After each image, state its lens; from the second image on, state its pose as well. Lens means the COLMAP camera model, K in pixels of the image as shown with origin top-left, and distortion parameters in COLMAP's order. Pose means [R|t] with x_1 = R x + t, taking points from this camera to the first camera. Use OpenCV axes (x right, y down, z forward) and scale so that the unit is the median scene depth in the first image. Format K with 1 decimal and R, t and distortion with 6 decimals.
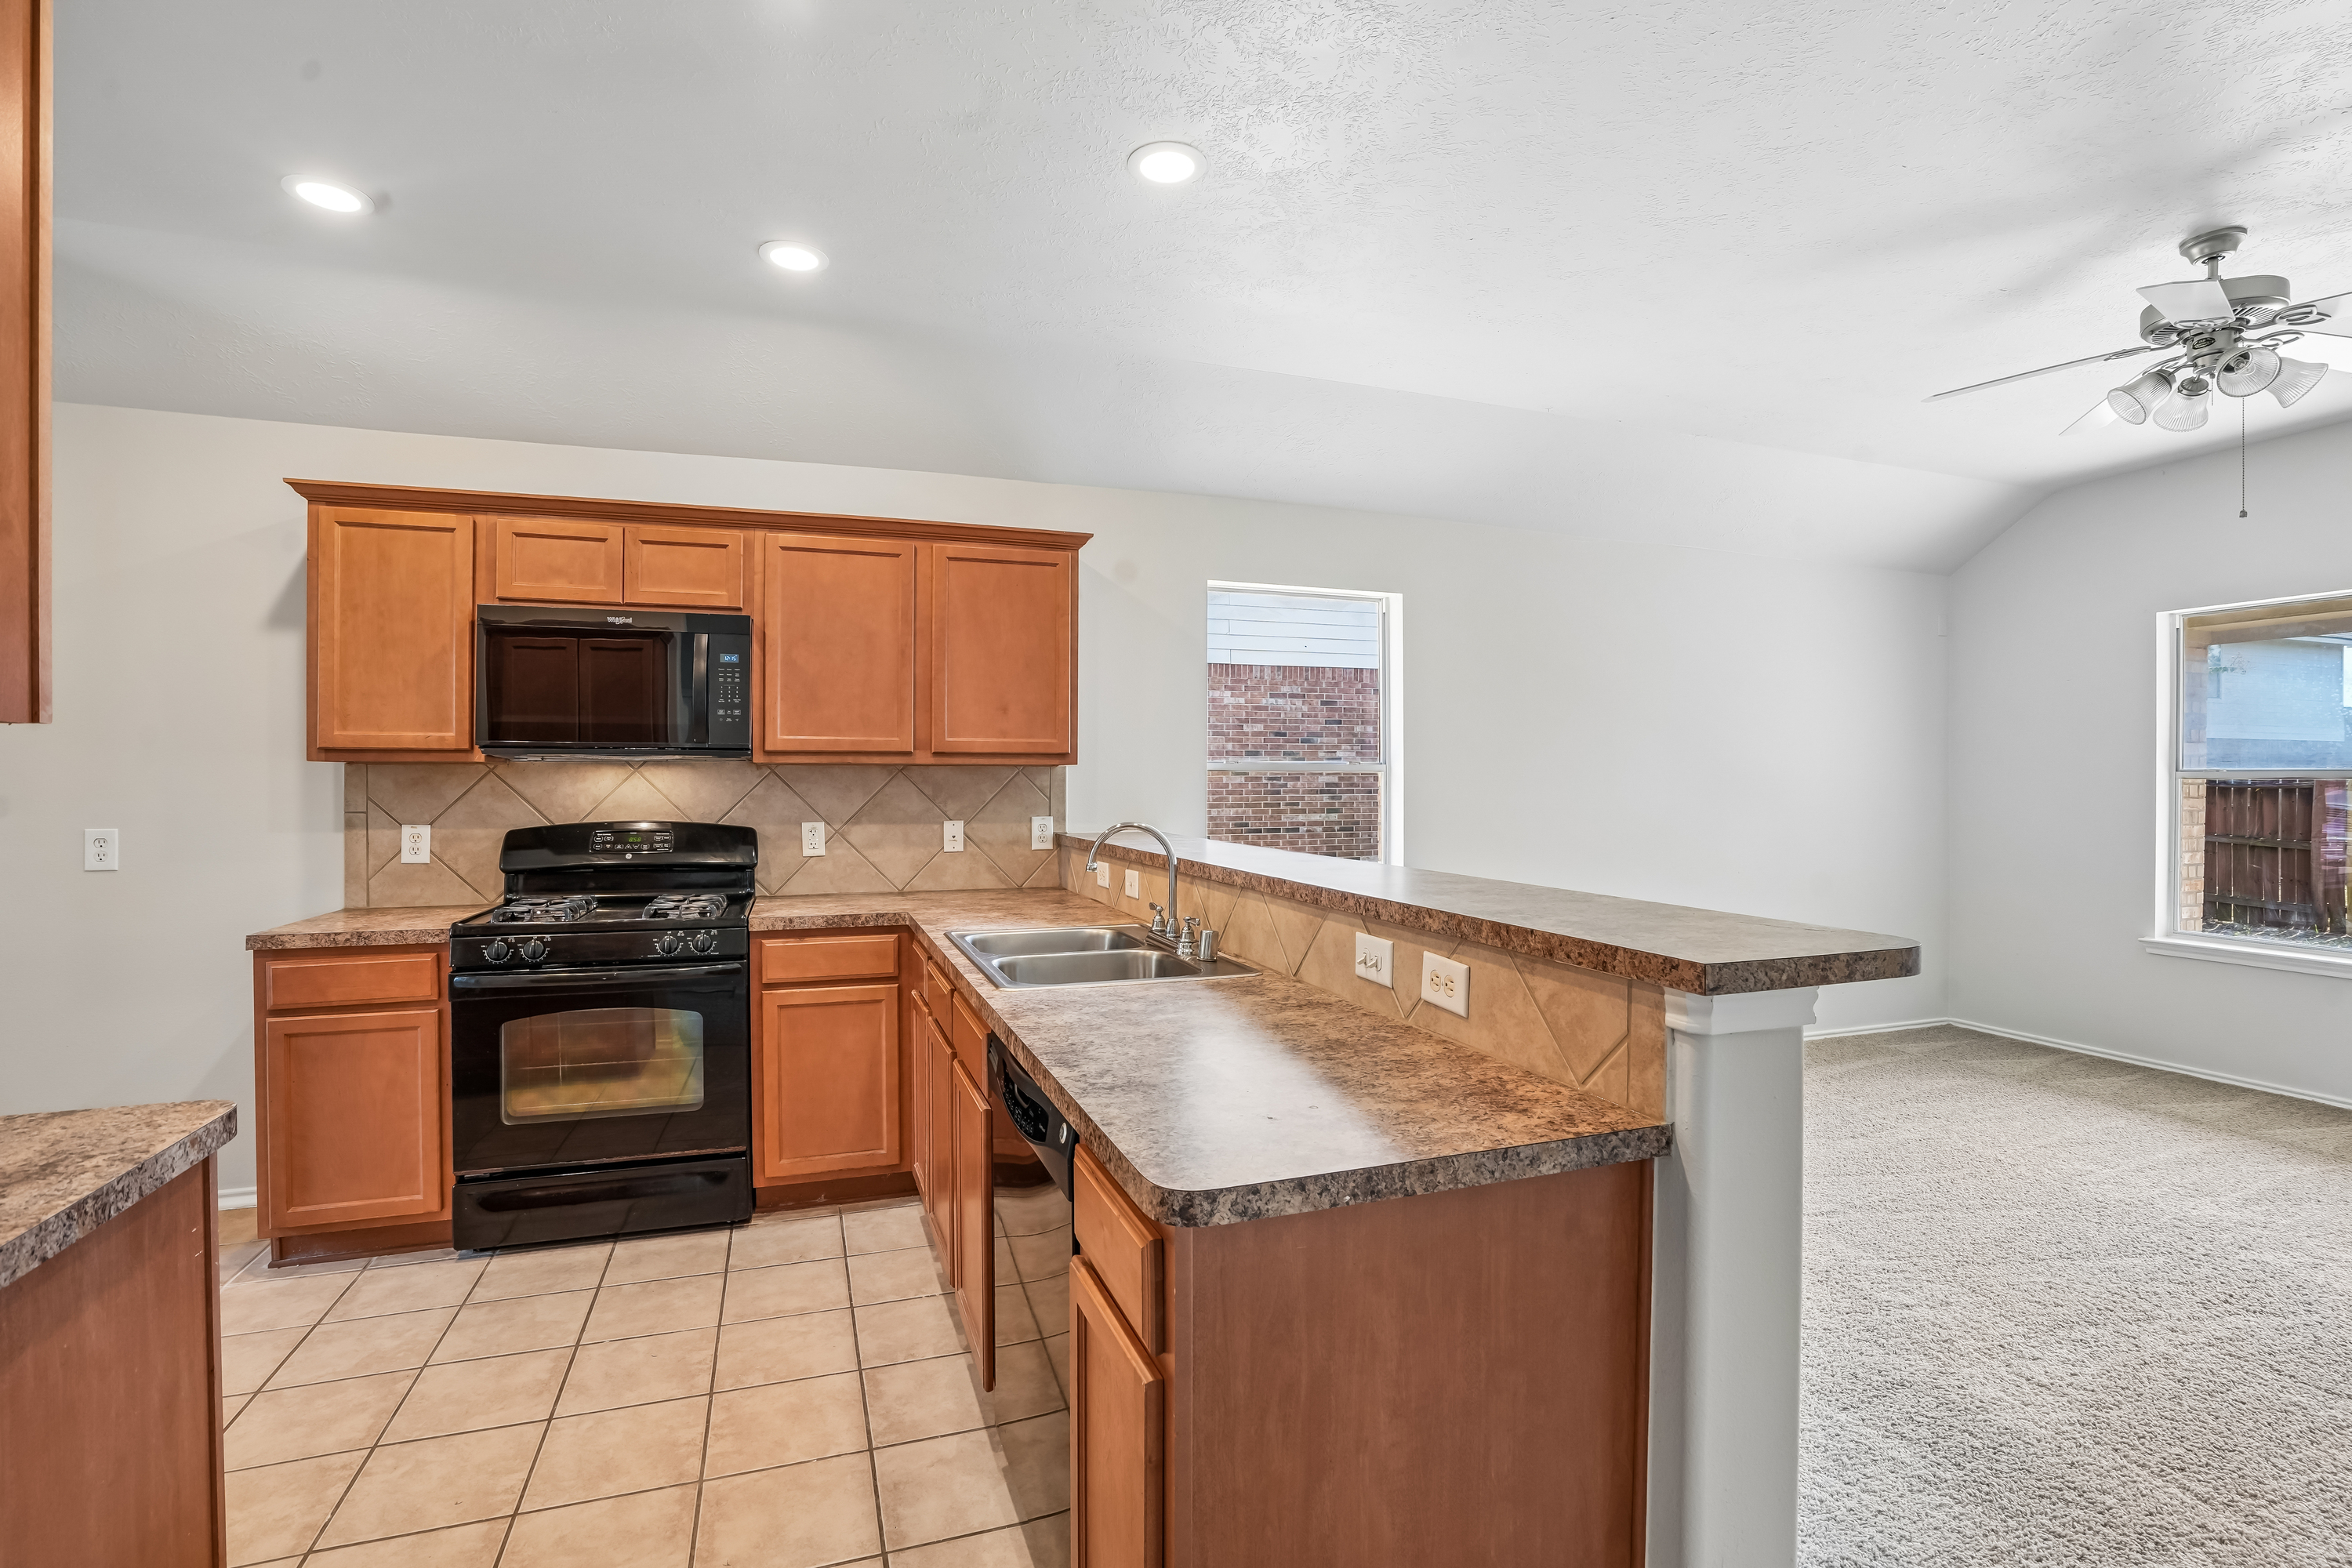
lens RADIAL K [[1084.2, 0, 1176.0], [0, 1084.2, 784.0], [0, 0, 1]] dist [-0.029298, 0.001229]
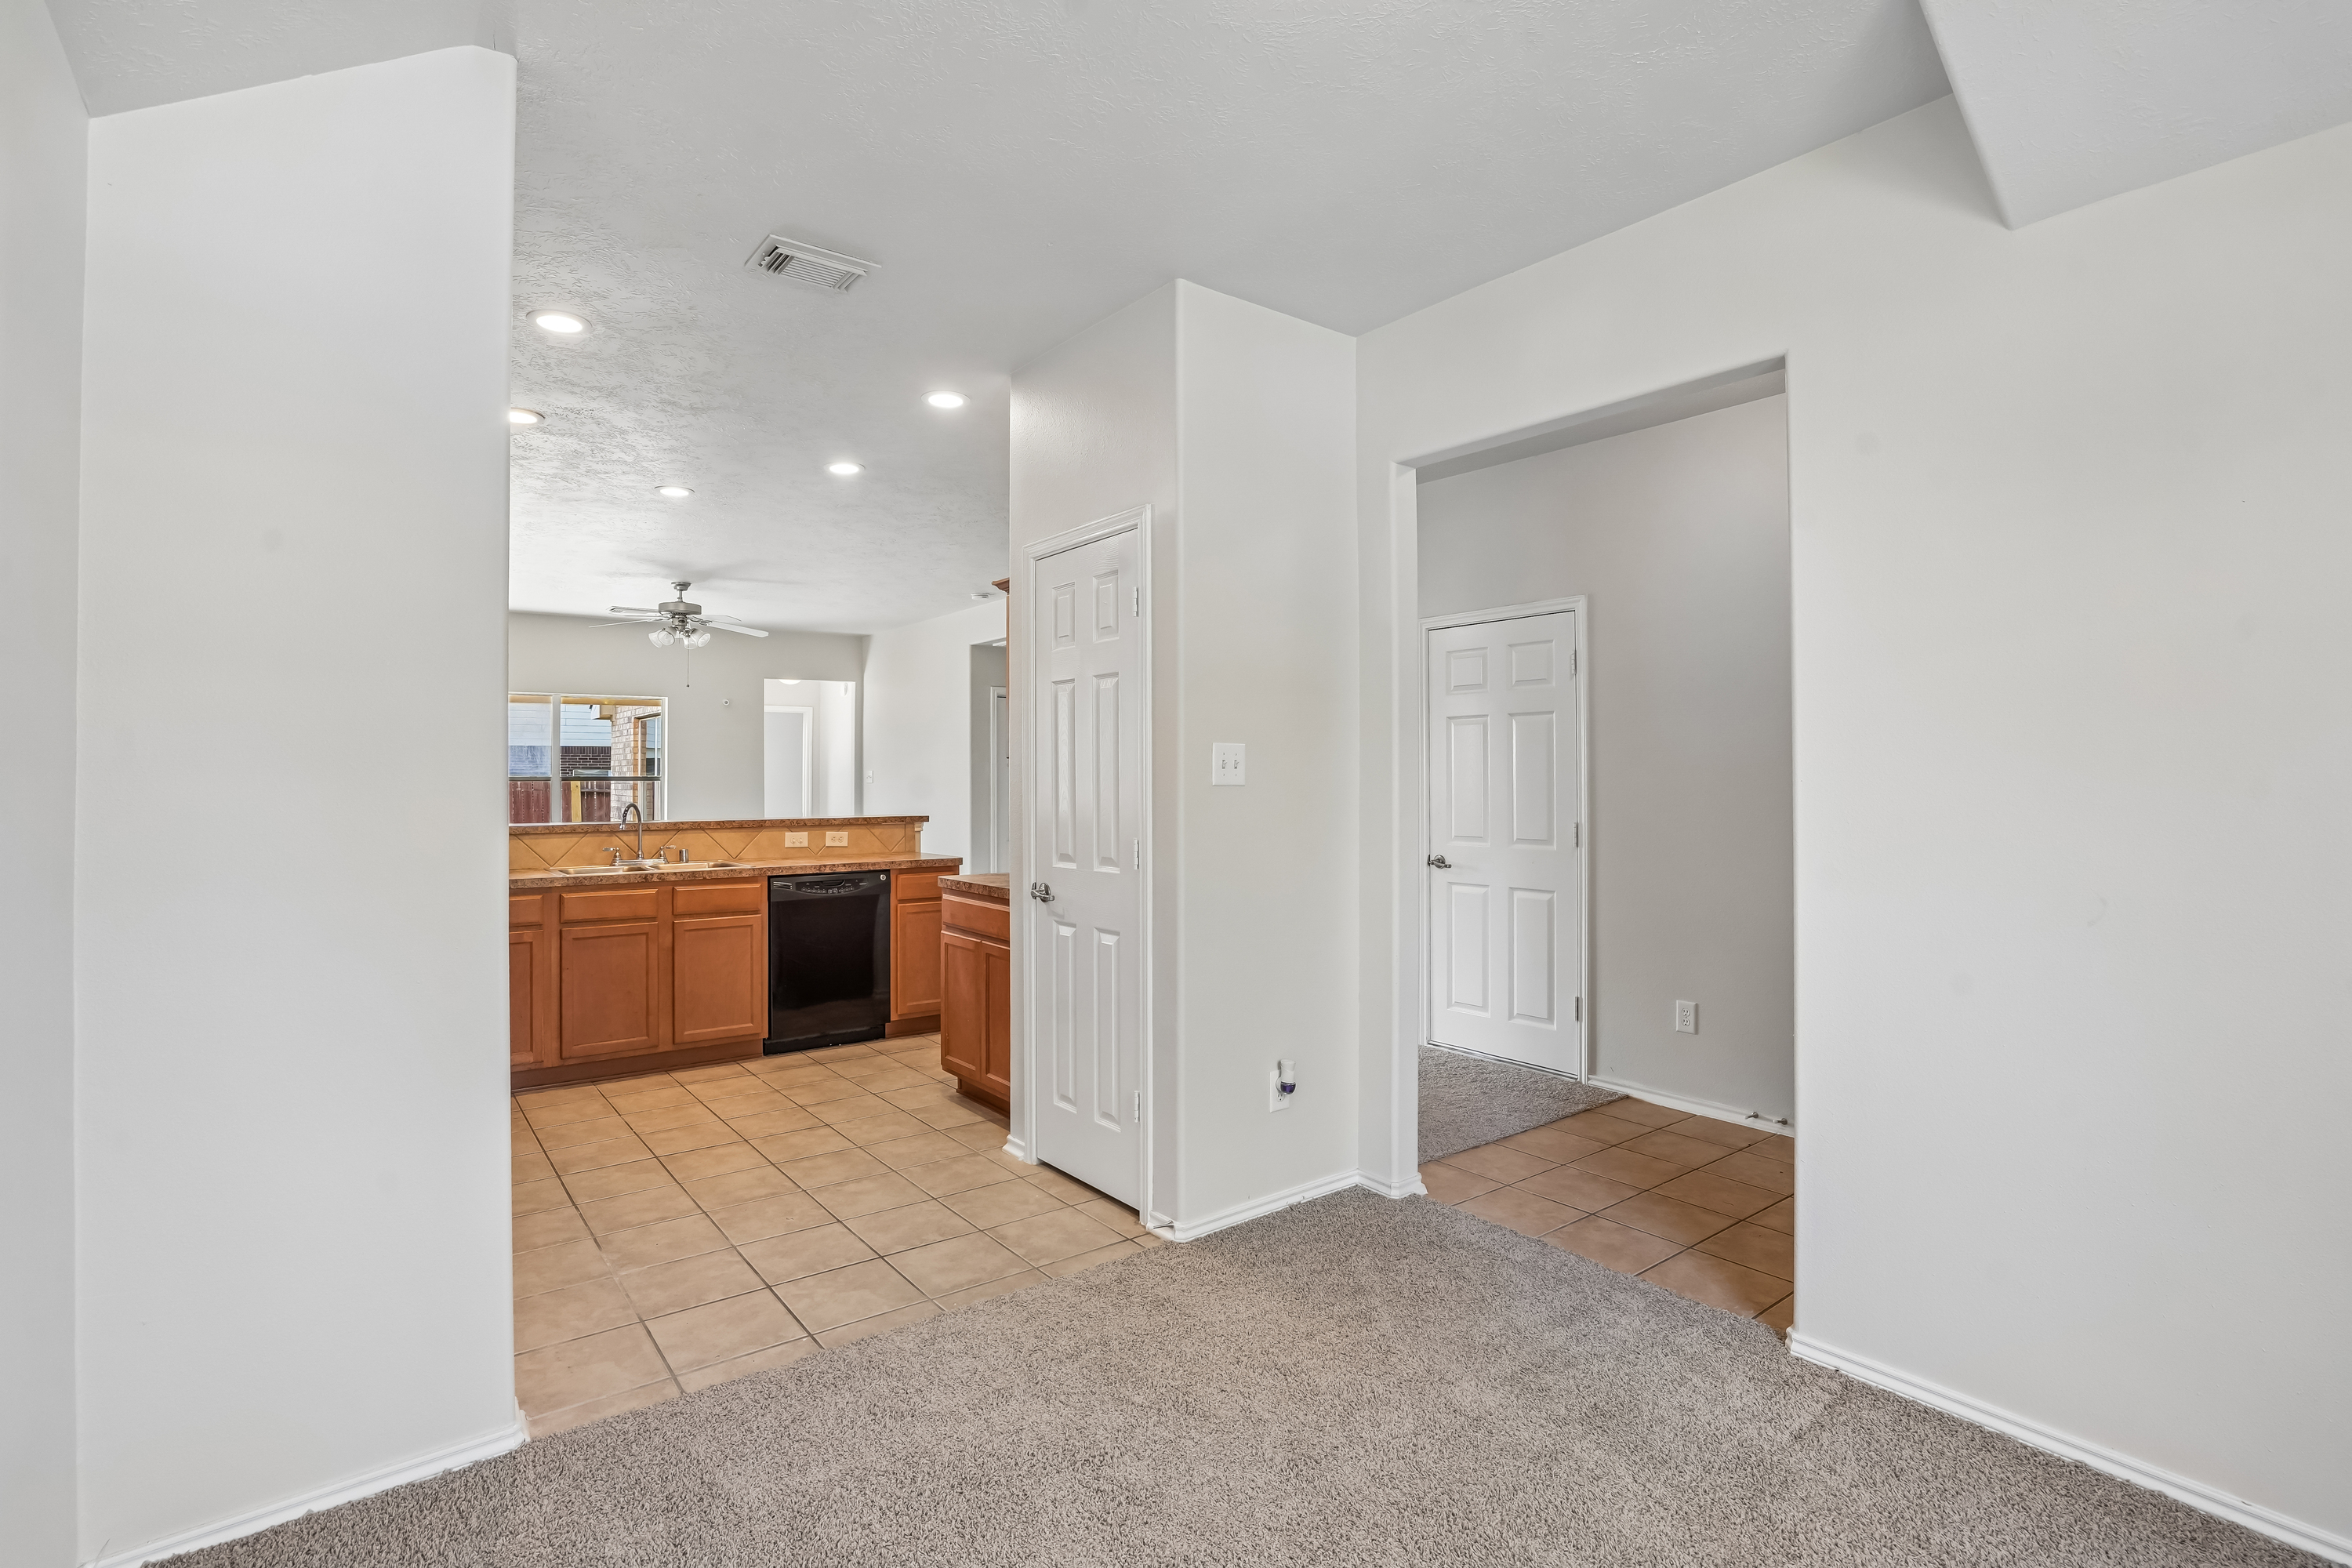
lens RADIAL K [[1084.2, 0, 1176.0], [0, 1084.2, 784.0], [0, 0, 1]] dist [-0.029298, 0.001229]
pose [[-0.314725, -0.005100, 0.949169, -1.851335], [0.006086, 0.999954, 0.007391, -0.006670], [-0.949163, 0.008103, -0.314679, 0.578141]]
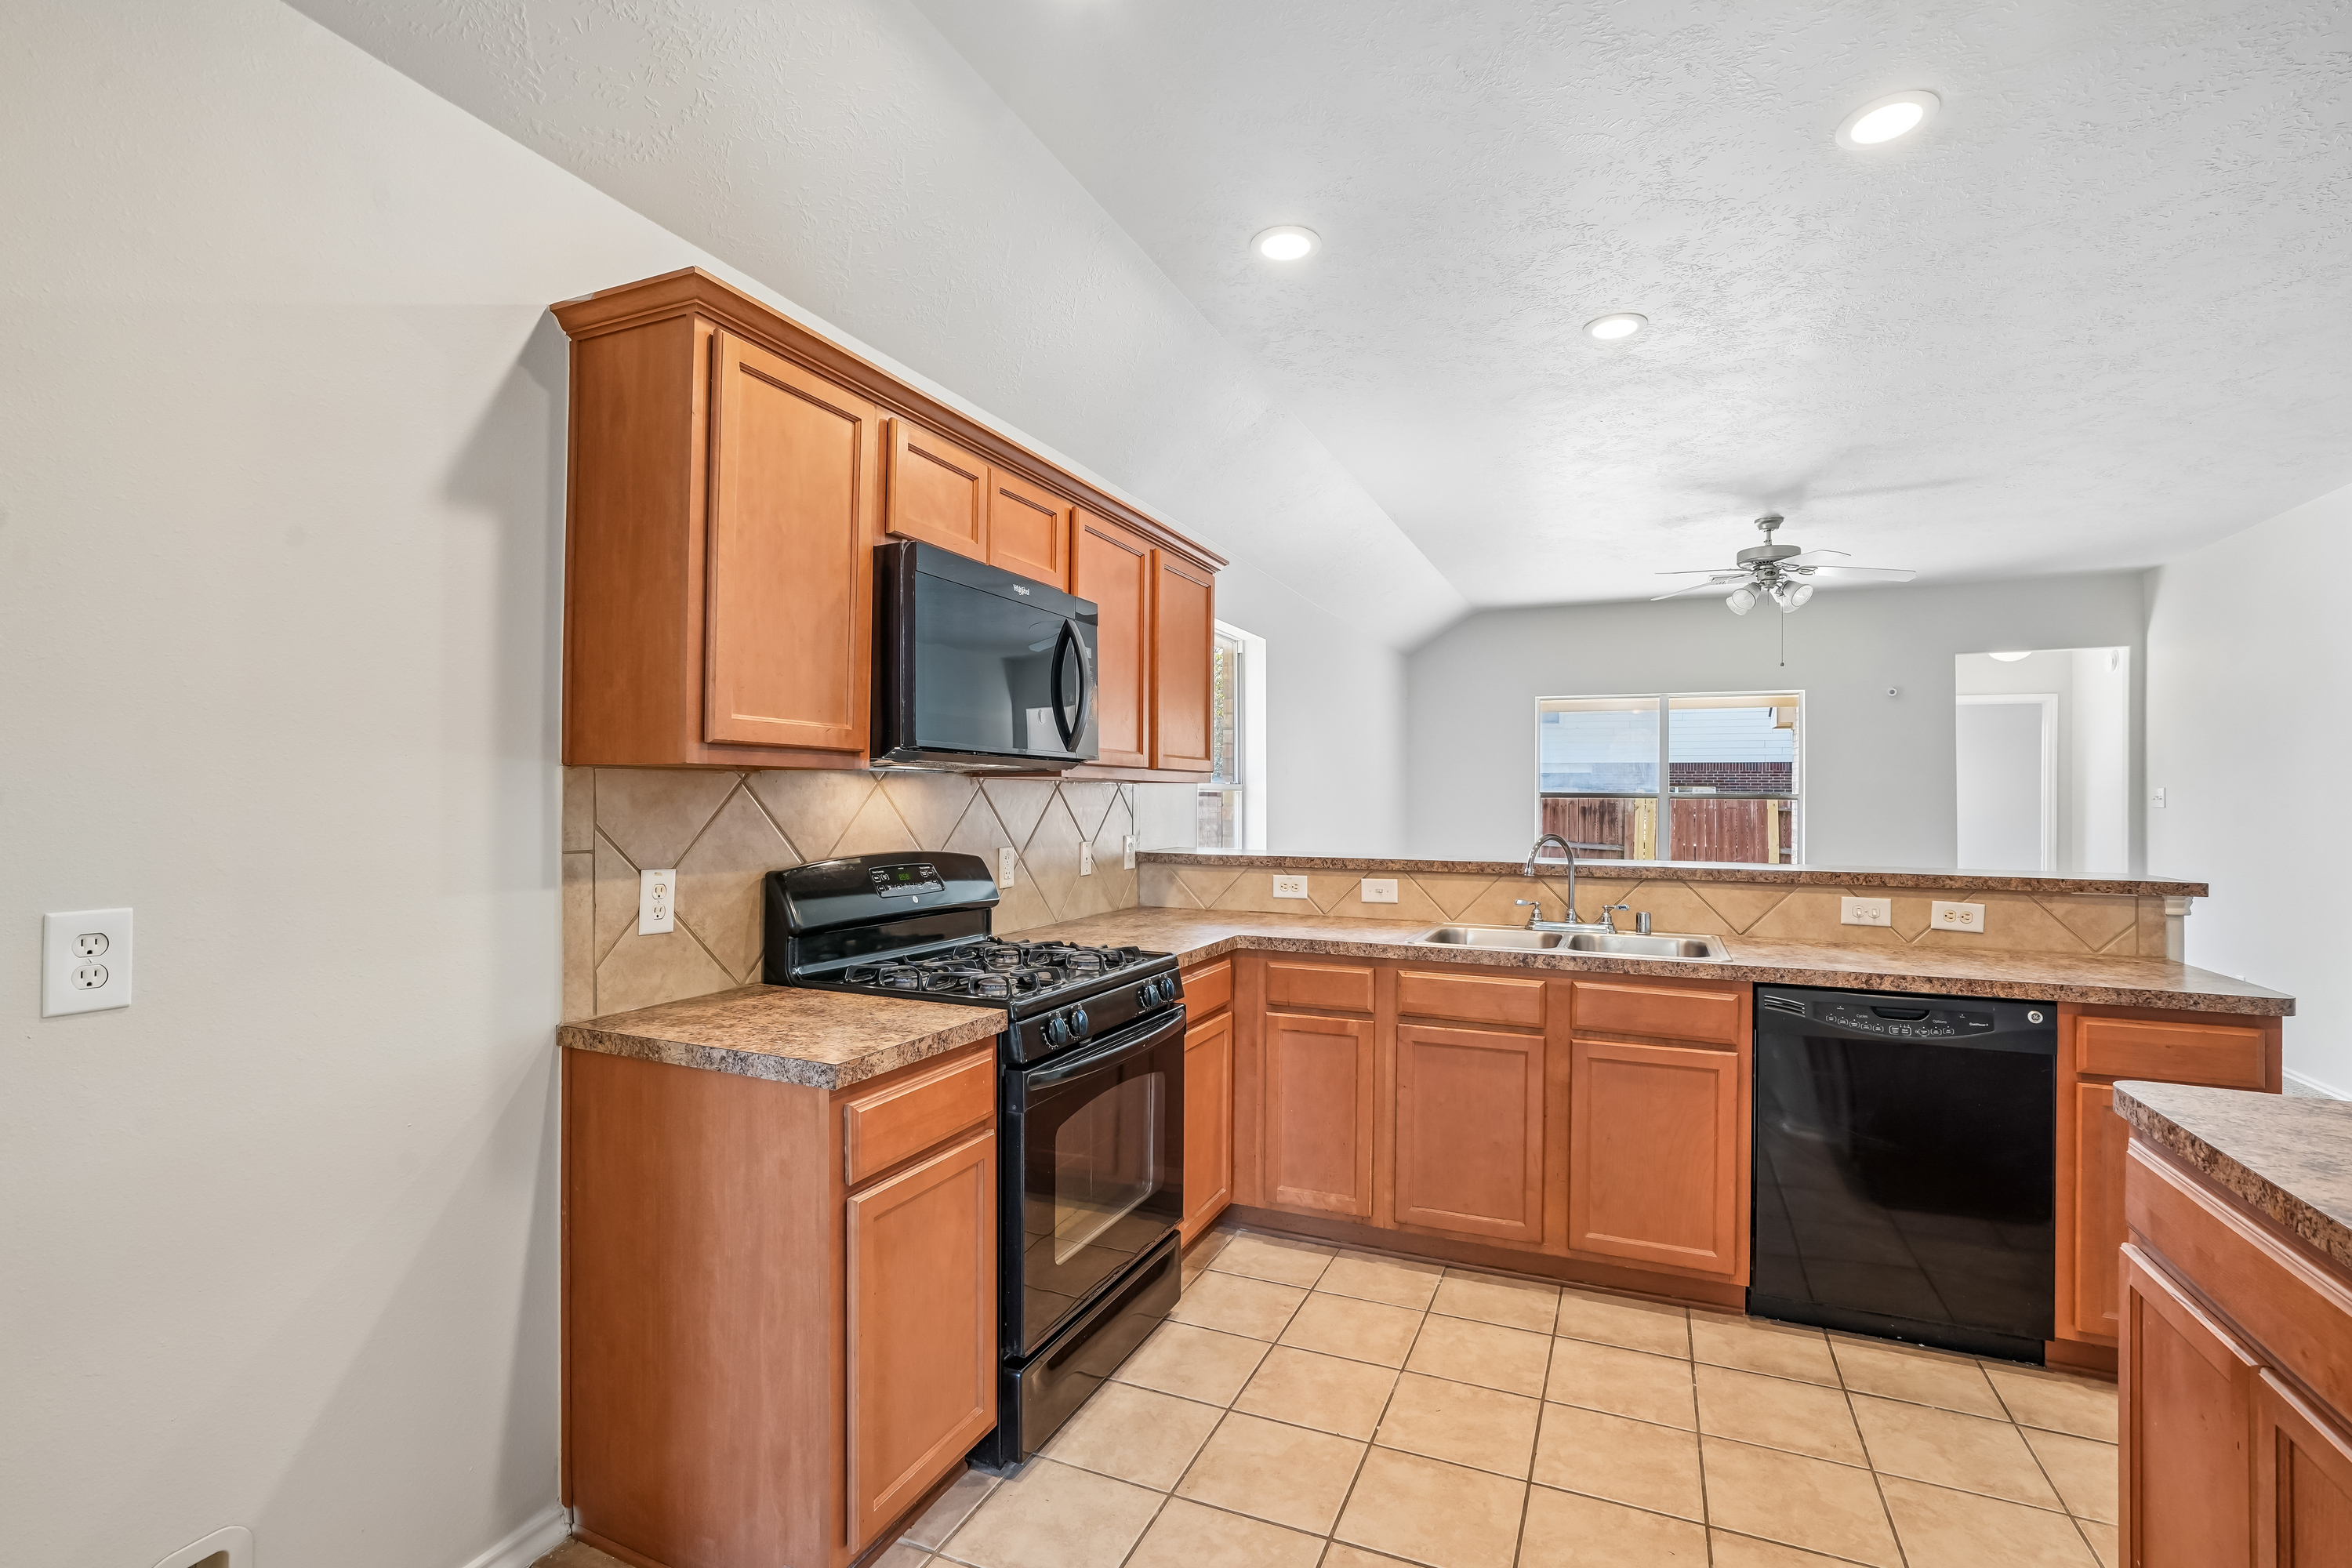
lens RADIAL K [[1065.8, 0, 1177.2], [0, 1065.8, 792.9], [0, 0, 1]] dist [-0.028391, 0.013300]
pose [[0.684240, 0.007535, 0.729218, -1.033710], [-0.002893, 0.999967, -0.007618, -0.001448], [-0.729251, 0.003102, 0.684240, 0.410630]]
